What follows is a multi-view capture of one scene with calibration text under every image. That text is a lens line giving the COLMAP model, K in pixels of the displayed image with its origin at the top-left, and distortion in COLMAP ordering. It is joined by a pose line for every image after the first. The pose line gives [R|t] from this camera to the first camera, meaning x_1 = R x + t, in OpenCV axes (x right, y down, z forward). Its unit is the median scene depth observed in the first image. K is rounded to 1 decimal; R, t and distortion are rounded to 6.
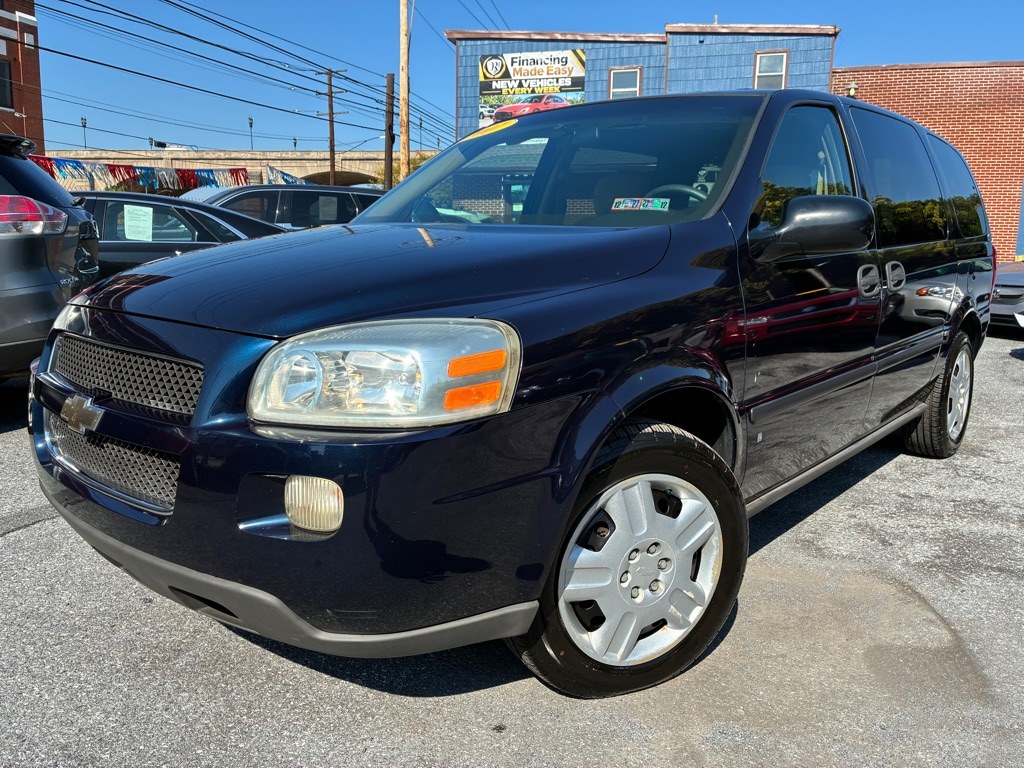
lens RADIAL K [[774.5, 0, 507.9], [0, 774.5, 381.8], [0, 0, 1]] dist [0.069350, -0.090996]
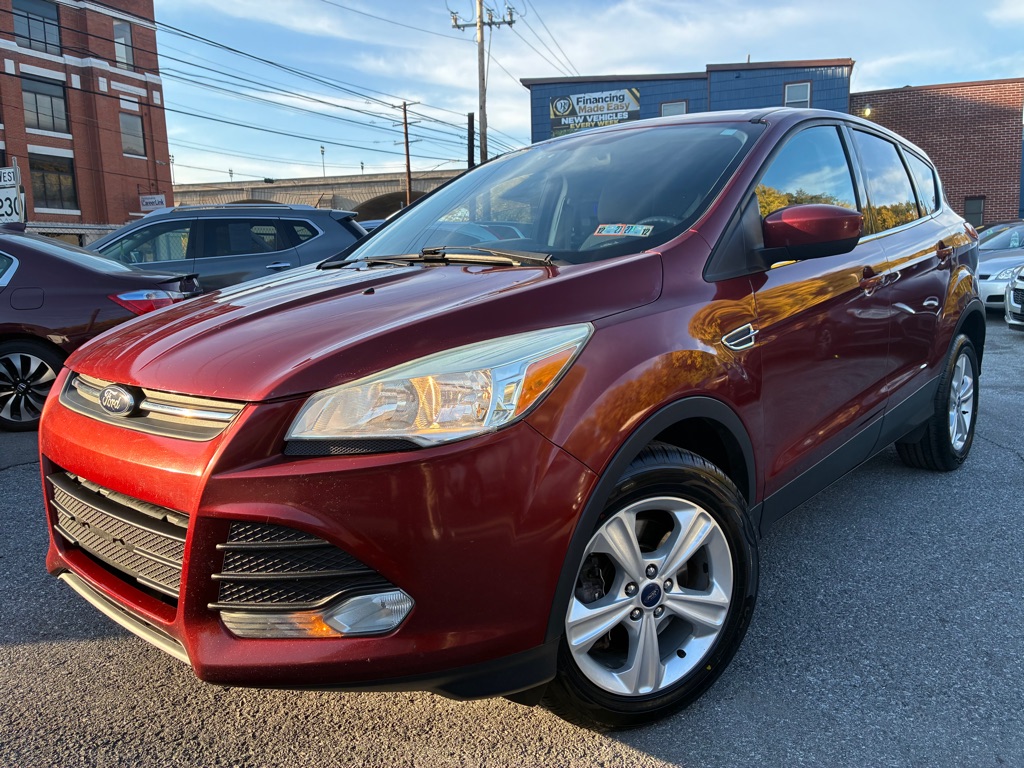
lens RADIAL K [[774.5, 0, 516.7], [0, 774.5, 377.6], [0, 0, 1]] dist [0.069350, -0.090996]
pose [[0.997176, -0.035201, -0.066335, -0.023301], [0.034050, 0.999251, -0.018398, 0.031036], [0.066932, 0.016088, 0.997628, -0.188713]]
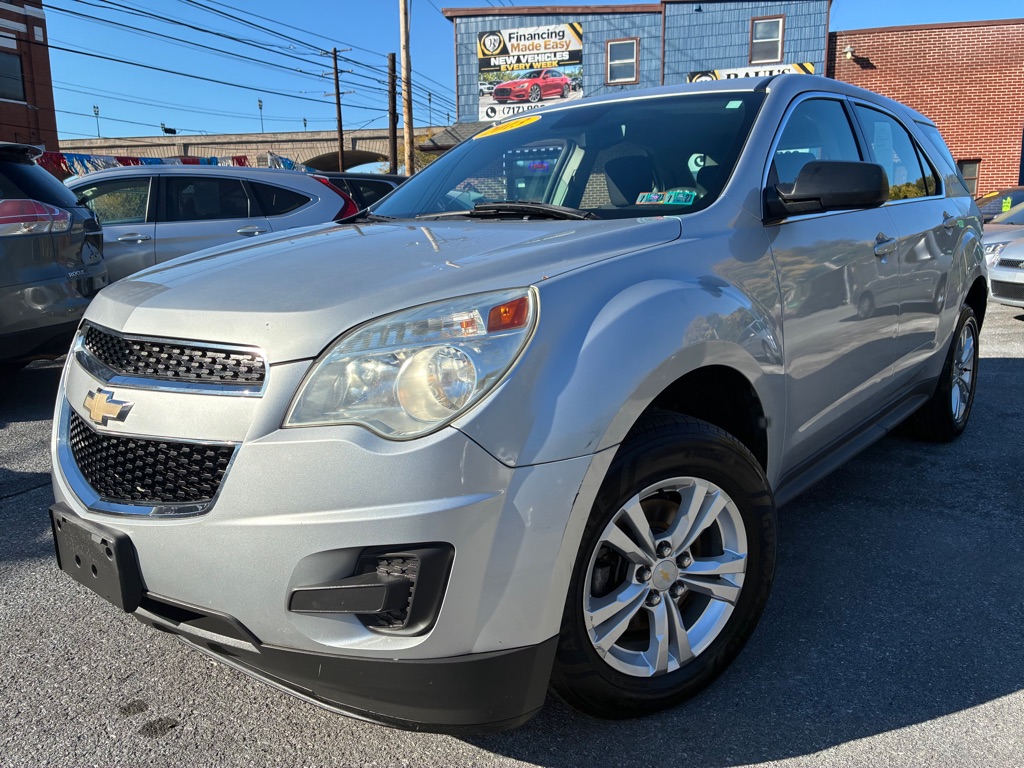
lens RADIAL K [[774.5, 0, 505.9], [0, 774.5, 385.2], [0, 0, 1]] dist [0.069350, -0.090996]
pose [[0.999230, -0.027382, -0.028095, 0.016620], [0.028370, 0.998971, 0.035374, 0.001791], [0.027098, -0.036144, 0.998979, -0.022381]]
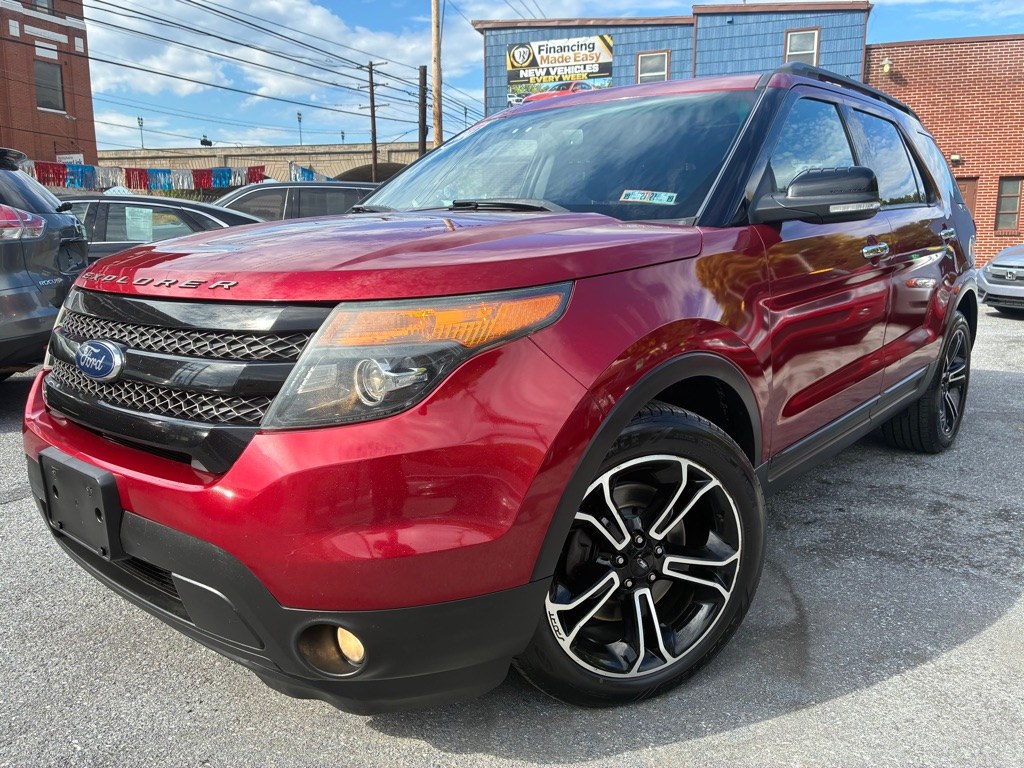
lens RADIAL K [[774.5, 0, 509.2], [0, 774.5, 382.9], [0, 0, 1]] dist [0.069350, -0.090996]
pose [[0.997870, -0.009342, -0.064562, 0.027730], [0.010379, 0.999822, 0.015744, -0.000423], [0.064403, -0.016381, 0.997789, -0.005566]]
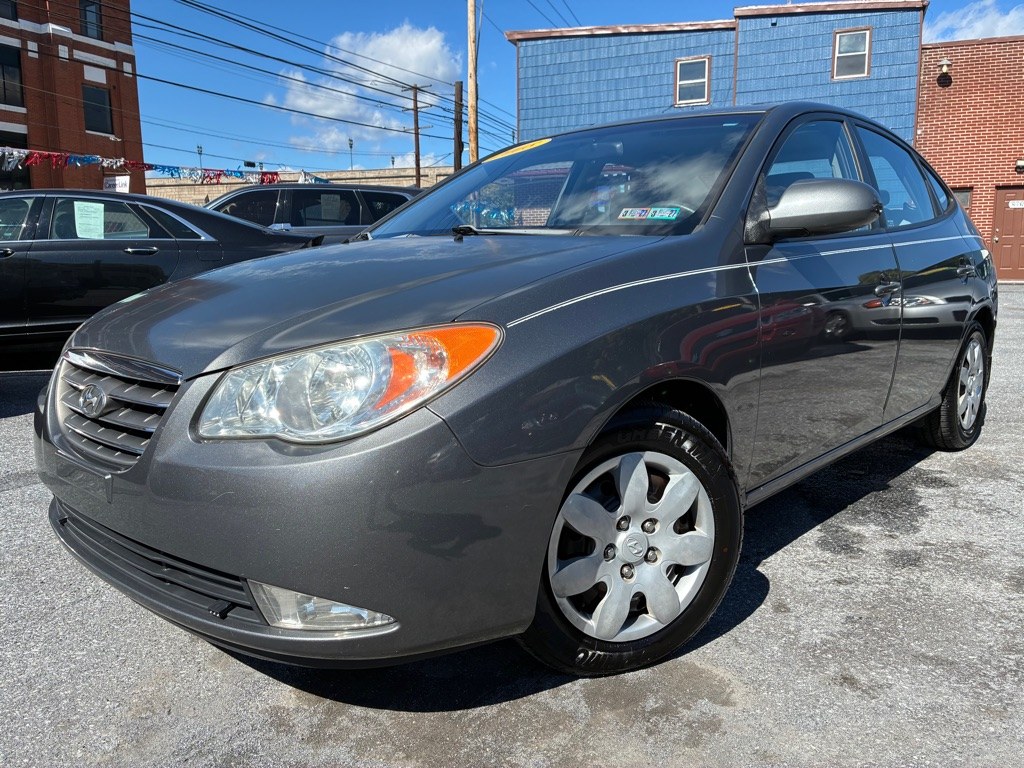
lens RADIAL K [[774.5, 0, 508.8], [0, 774.5, 379.7], [0, 0, 1]] dist [0.069350, -0.090996]
pose [[0.991761, -0.005075, -0.128004, 0.047235], [0.002797, 0.999835, -0.017972, 0.002517], [0.128074, 0.017466, 0.991611, 0.040723]]
